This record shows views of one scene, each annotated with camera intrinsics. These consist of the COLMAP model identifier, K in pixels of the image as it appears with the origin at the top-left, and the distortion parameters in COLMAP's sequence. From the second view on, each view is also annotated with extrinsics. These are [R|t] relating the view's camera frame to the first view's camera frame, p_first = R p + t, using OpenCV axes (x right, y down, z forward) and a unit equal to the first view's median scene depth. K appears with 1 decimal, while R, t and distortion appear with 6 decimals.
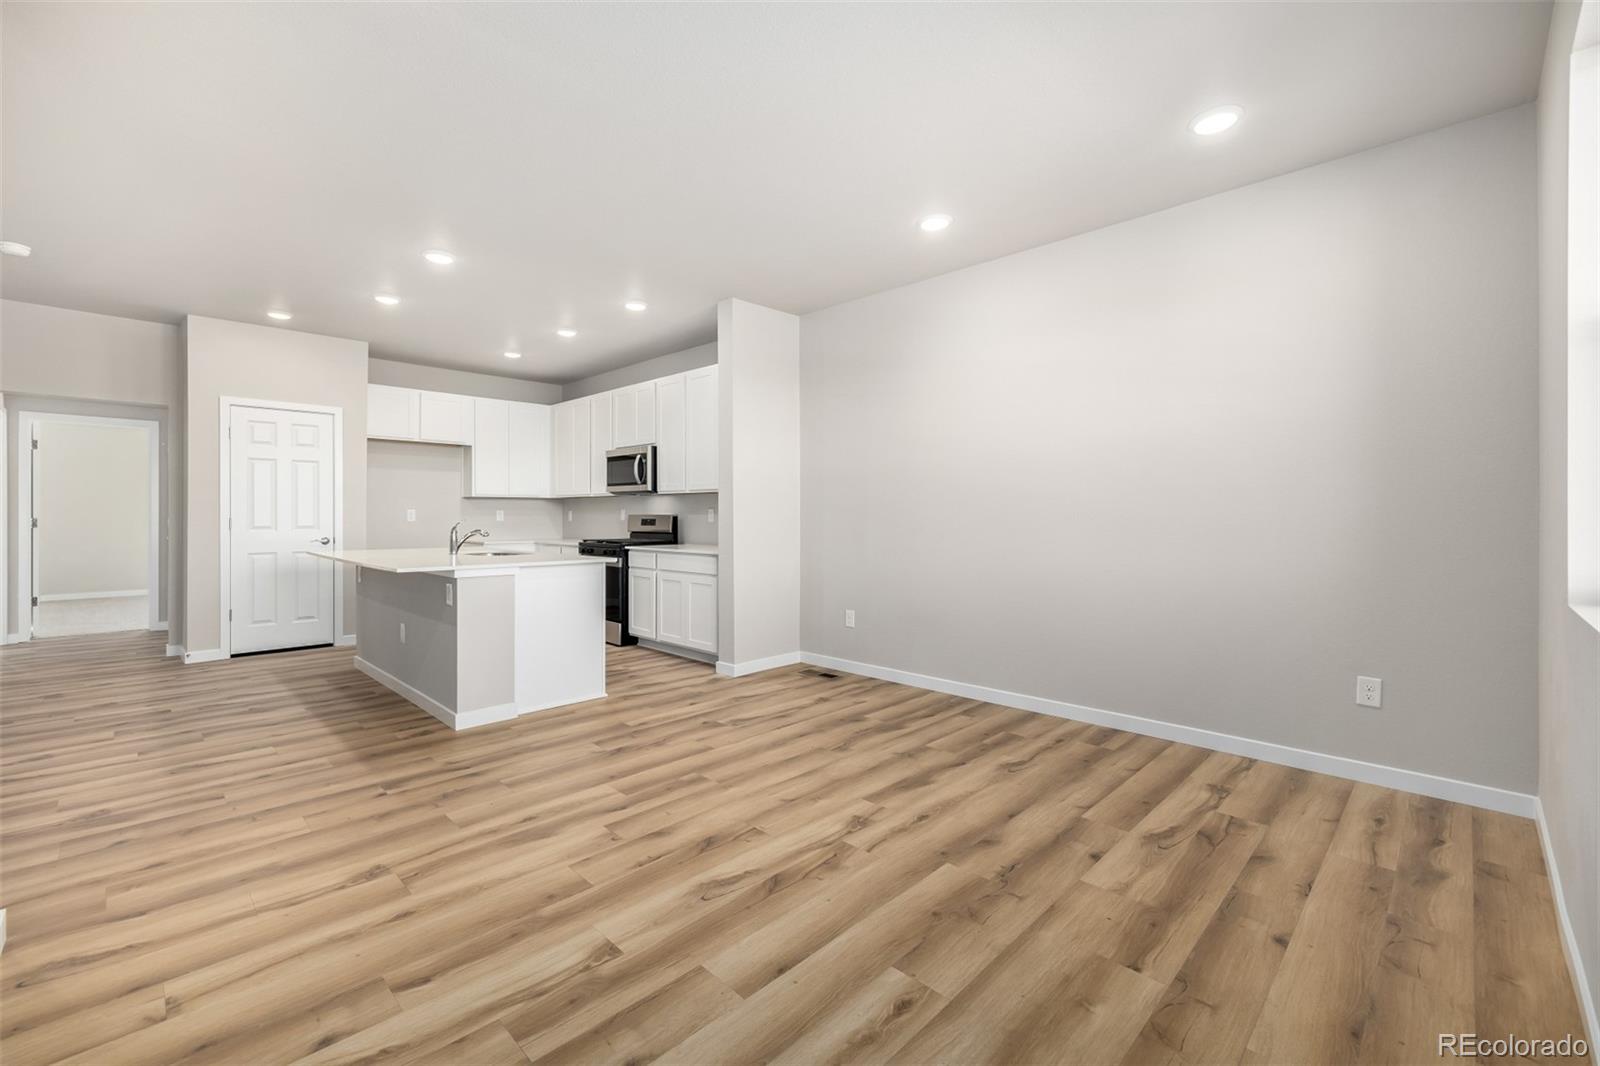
lens RADIAL K [[649.4, 0, 794.8], [0, 649.4, 515.9], [0, 0, 1]] dist [0.000231, 0.000056]
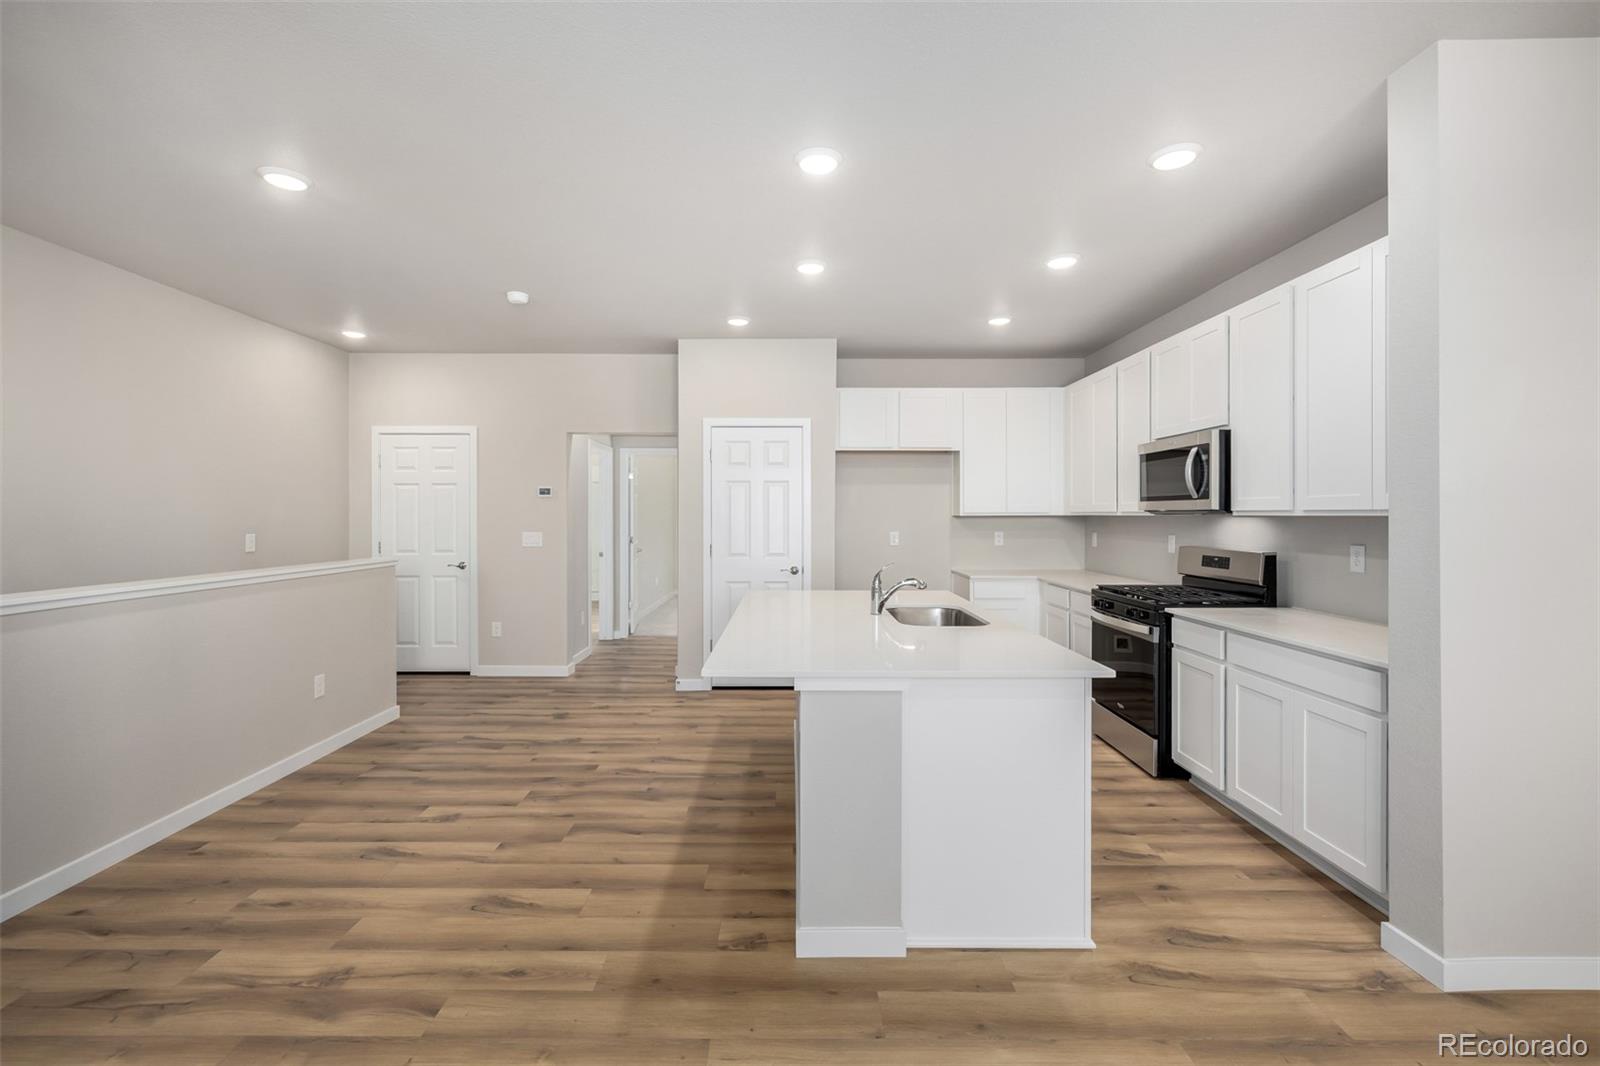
lens RADIAL K [[687.1, 0, 783.5], [0, 687.1, 518.3], [0, 0, 1]] dist [0.001311, 0.000052]
pose [[0.693207, 0.001629, -0.720736, -0.067429], [-0.003391, 0.999994, -0.001002, -0.036842], [0.720730, 0.003139, 0.693209, 0.397413]]
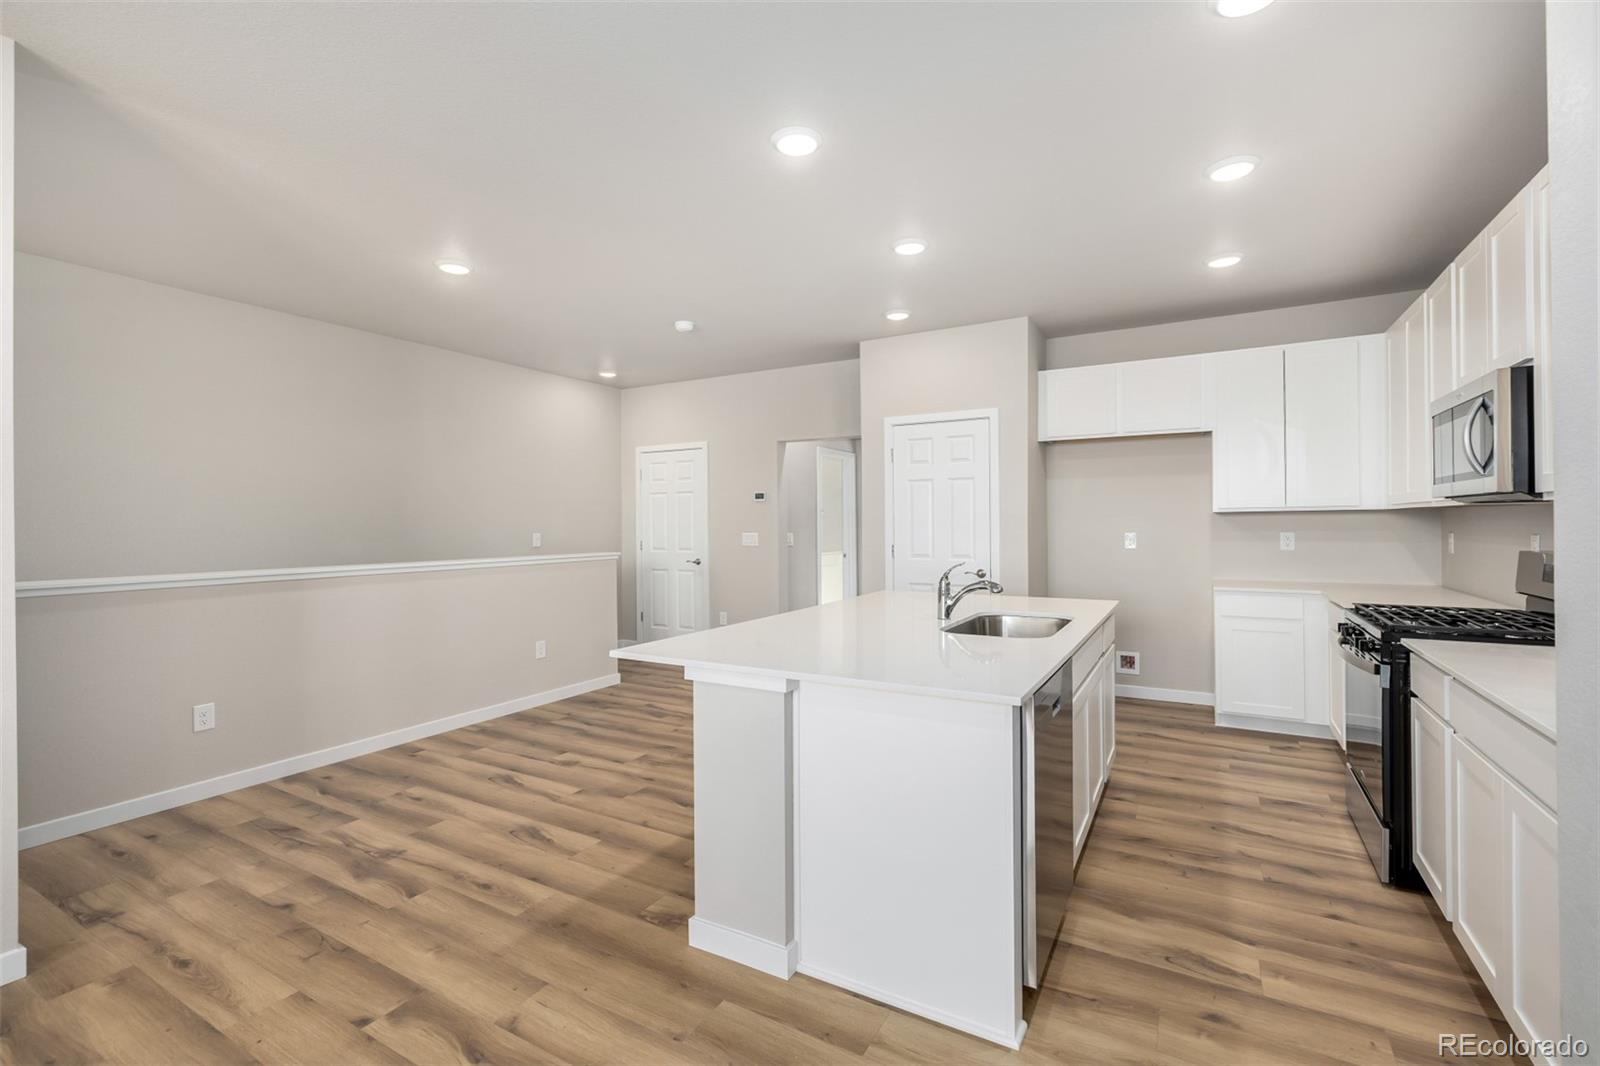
lens RADIAL K [[680.4, 0, 796.9], [0, 680.4, 519.3], [0, 0, 1]] dist [0.001566, -0.000031]
pose [[0.249917, -0.009714, -0.968219, 0.061058], [0.003884, 0.999952, -0.009030, -0.027146], [0.968260, -0.001504, 0.249942, 0.655174]]
